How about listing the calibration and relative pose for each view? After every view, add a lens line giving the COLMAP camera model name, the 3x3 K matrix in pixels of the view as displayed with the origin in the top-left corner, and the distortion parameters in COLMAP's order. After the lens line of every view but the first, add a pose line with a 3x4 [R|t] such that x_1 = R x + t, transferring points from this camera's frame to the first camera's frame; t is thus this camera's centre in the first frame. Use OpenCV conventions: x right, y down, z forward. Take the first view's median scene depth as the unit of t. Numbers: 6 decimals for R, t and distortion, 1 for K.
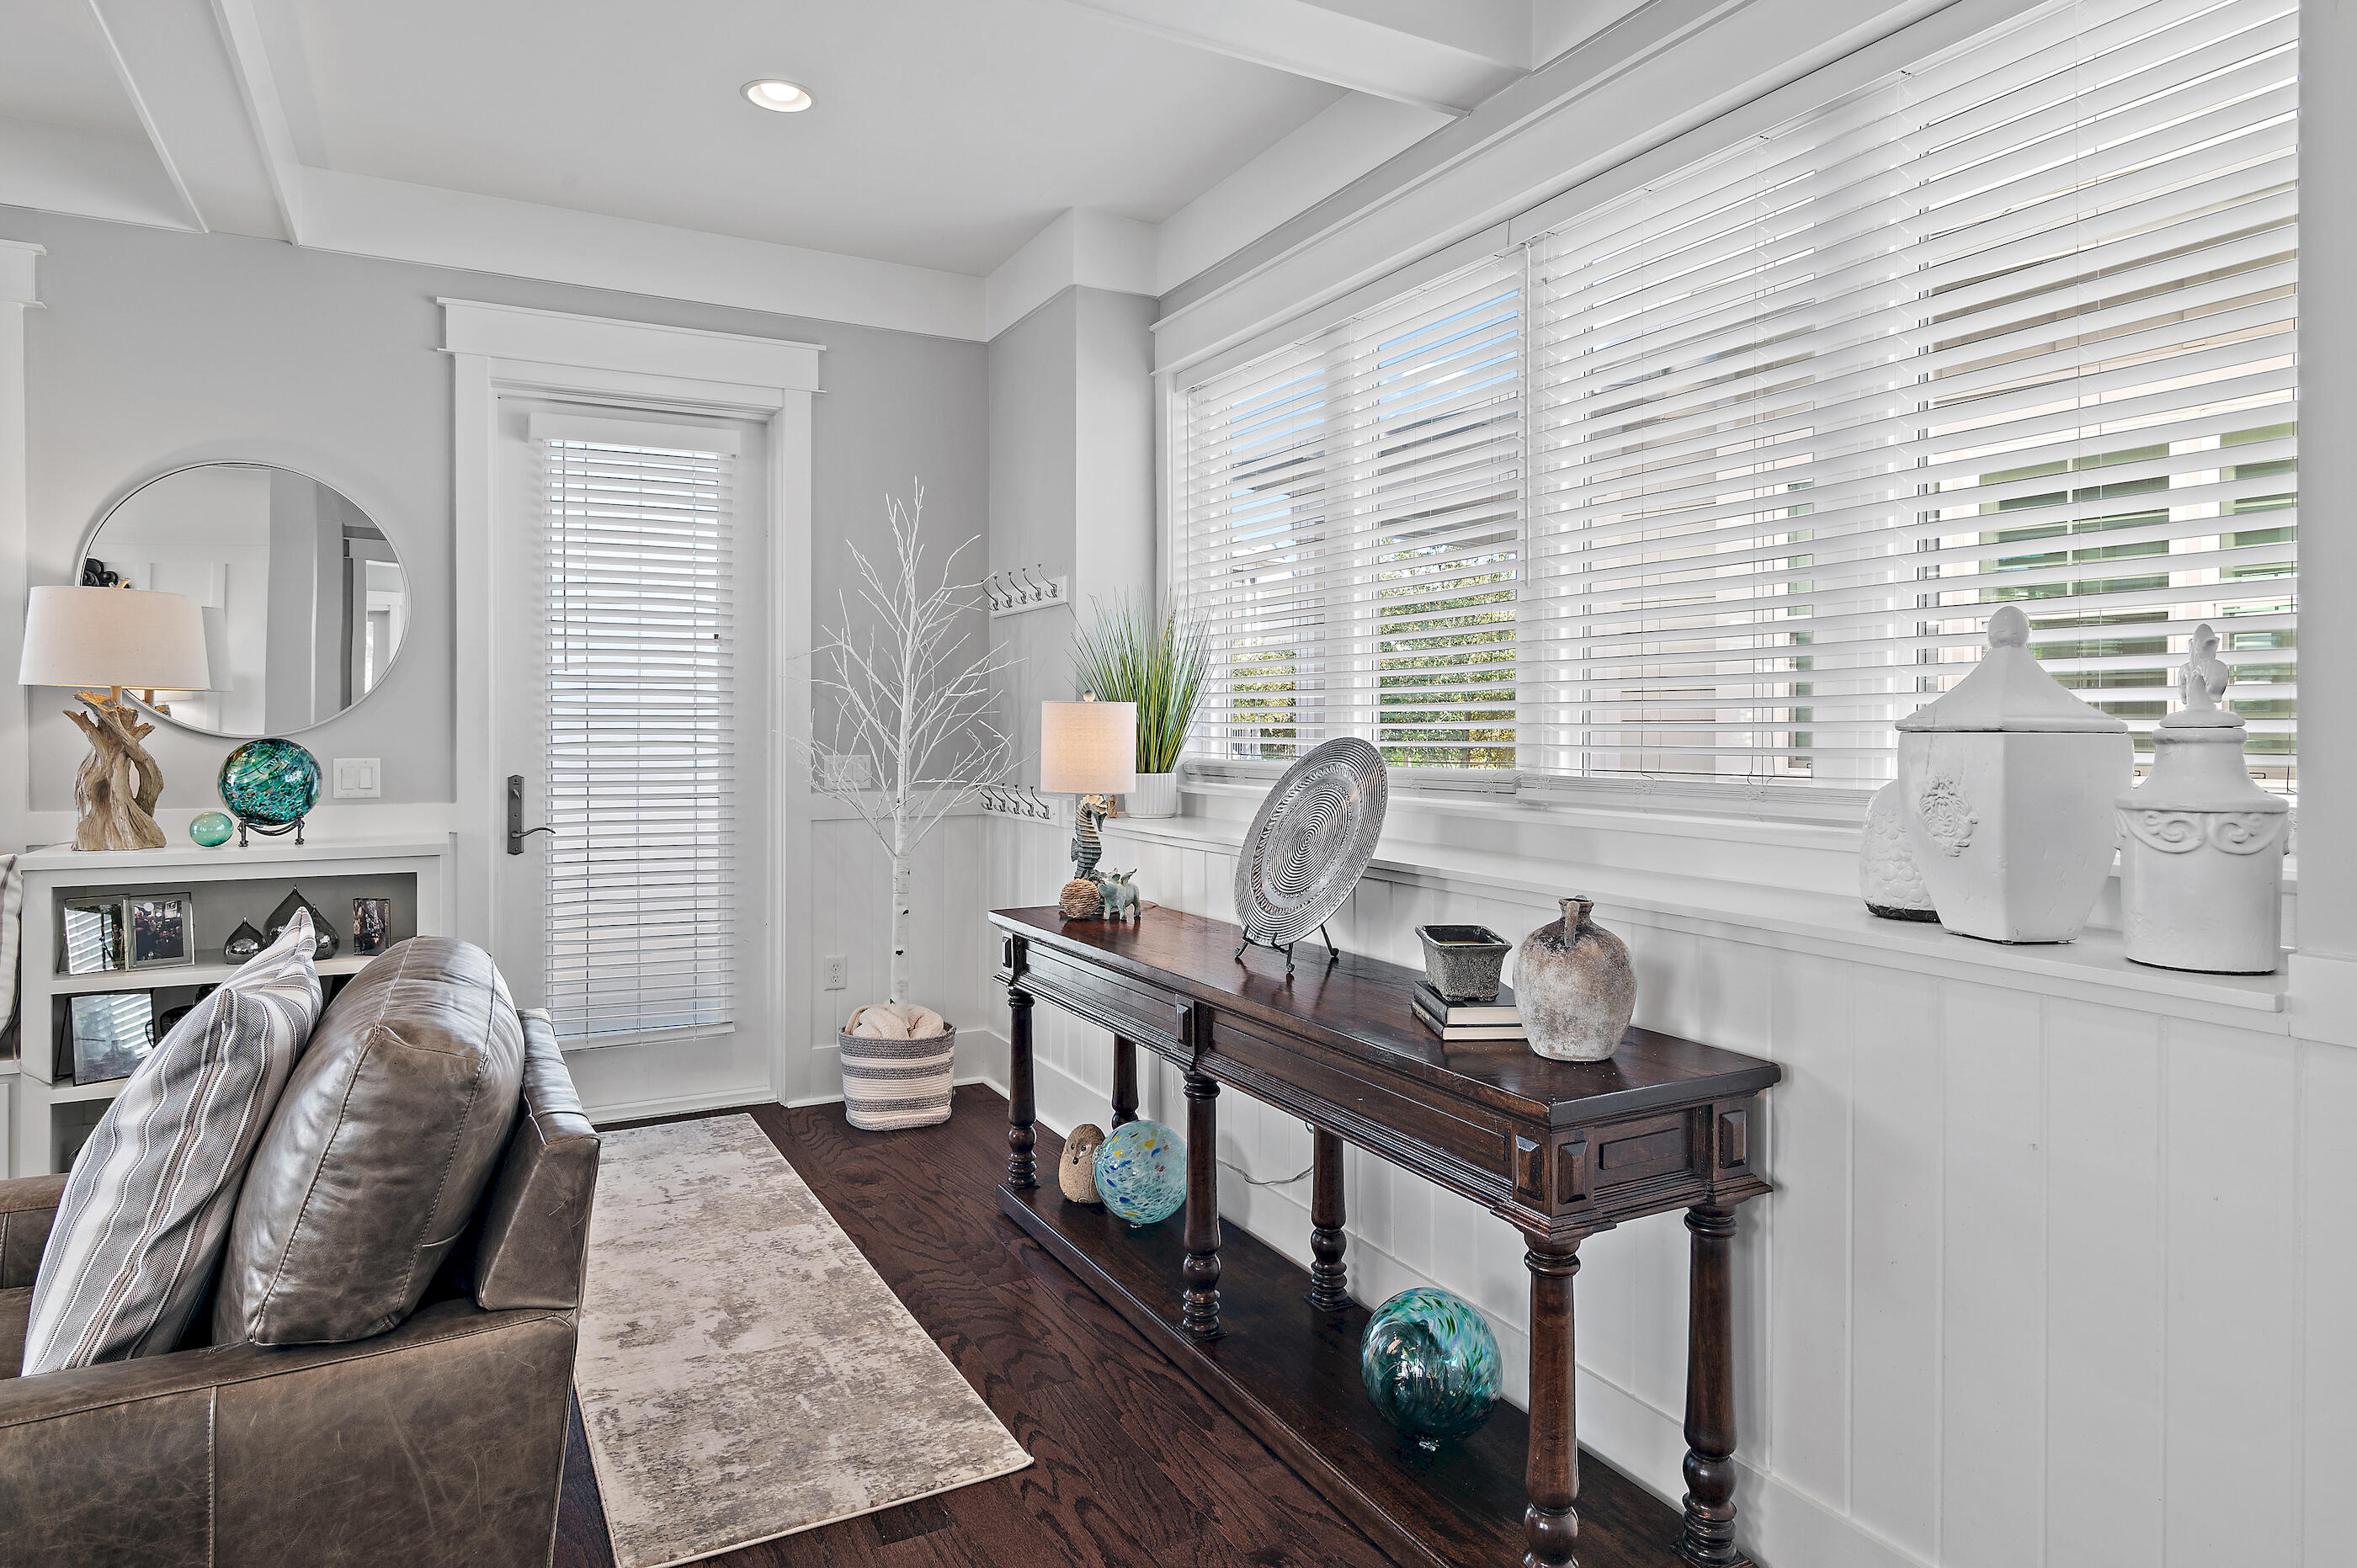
lens RADIAL K [[1345.9, 0, 1135.5], [0, 1345.9, 778.0], [0, 0, 1]] dist [0.000466, -0.000067]
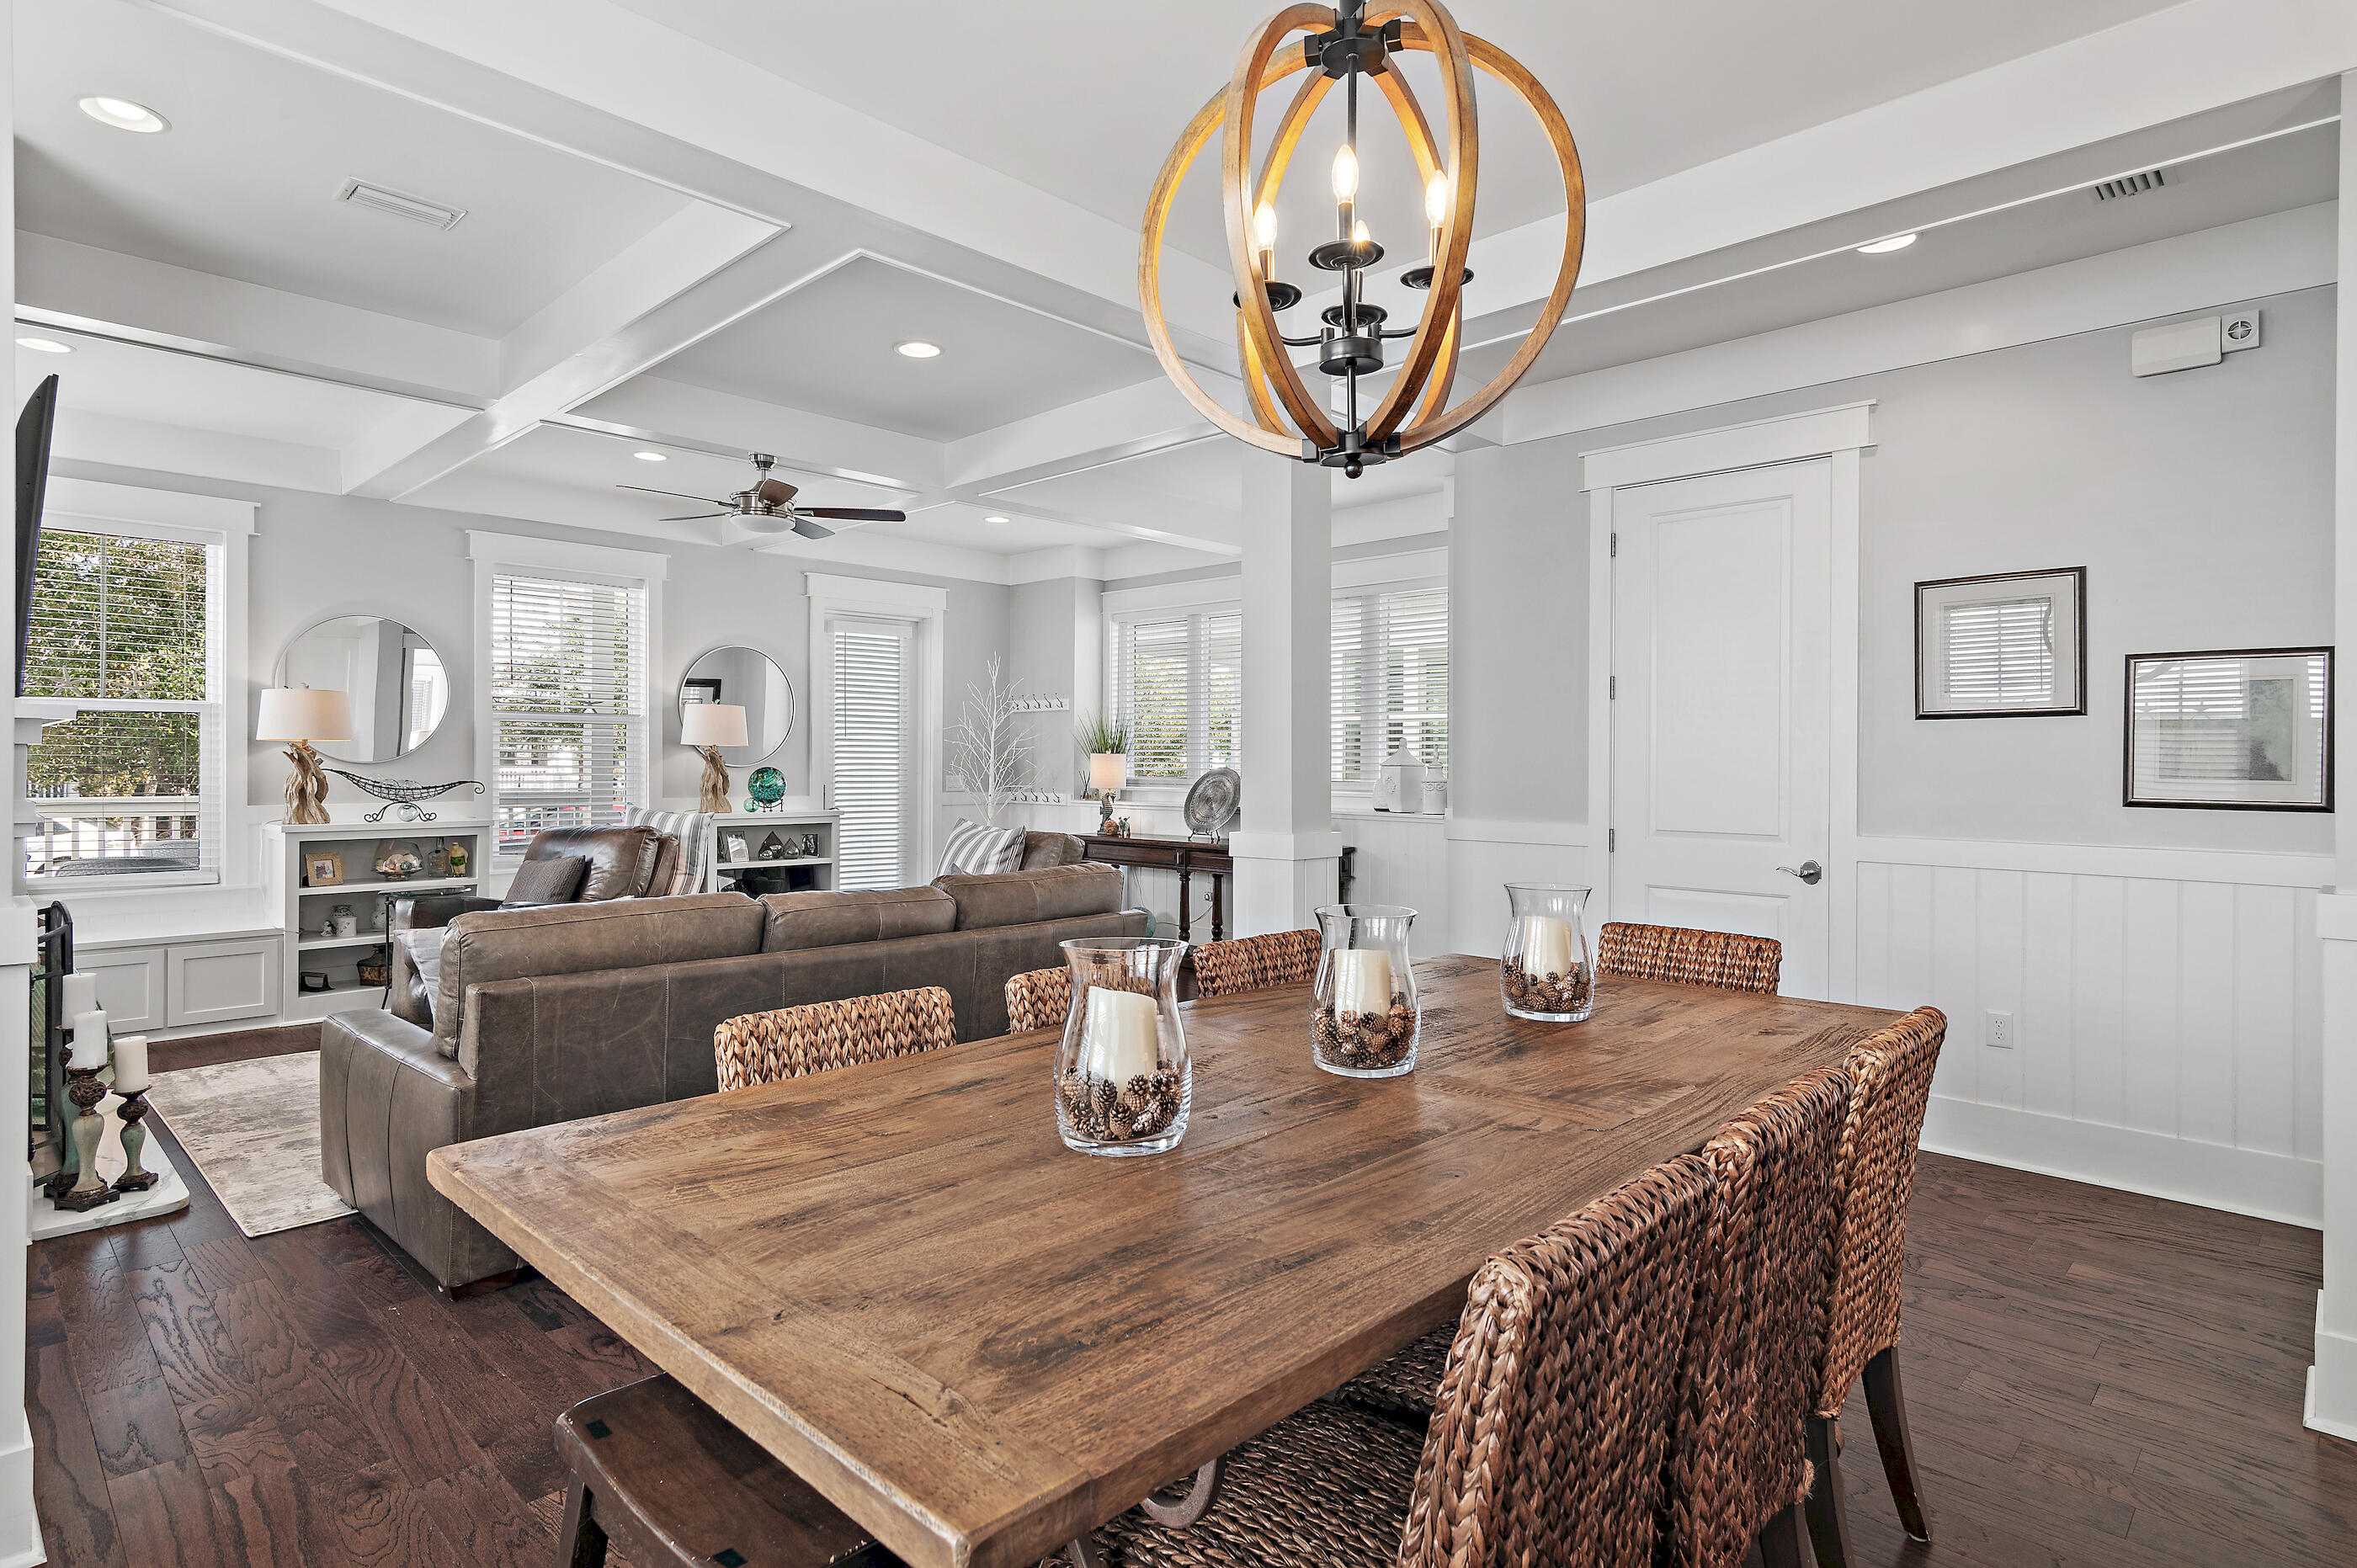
lens RADIAL K [[1232.1, 0, 1178.5], [0, 1232.1, 784.0], [0, 0, 1]] dist [-0.000180, -0.000022]
pose [[0.947015, -0.000246, 0.321190, -0.551689], [0.008266, 0.999687, -0.023605, 0.047440], [-0.321083, 0.025009, 0.946721, -1.063625]]
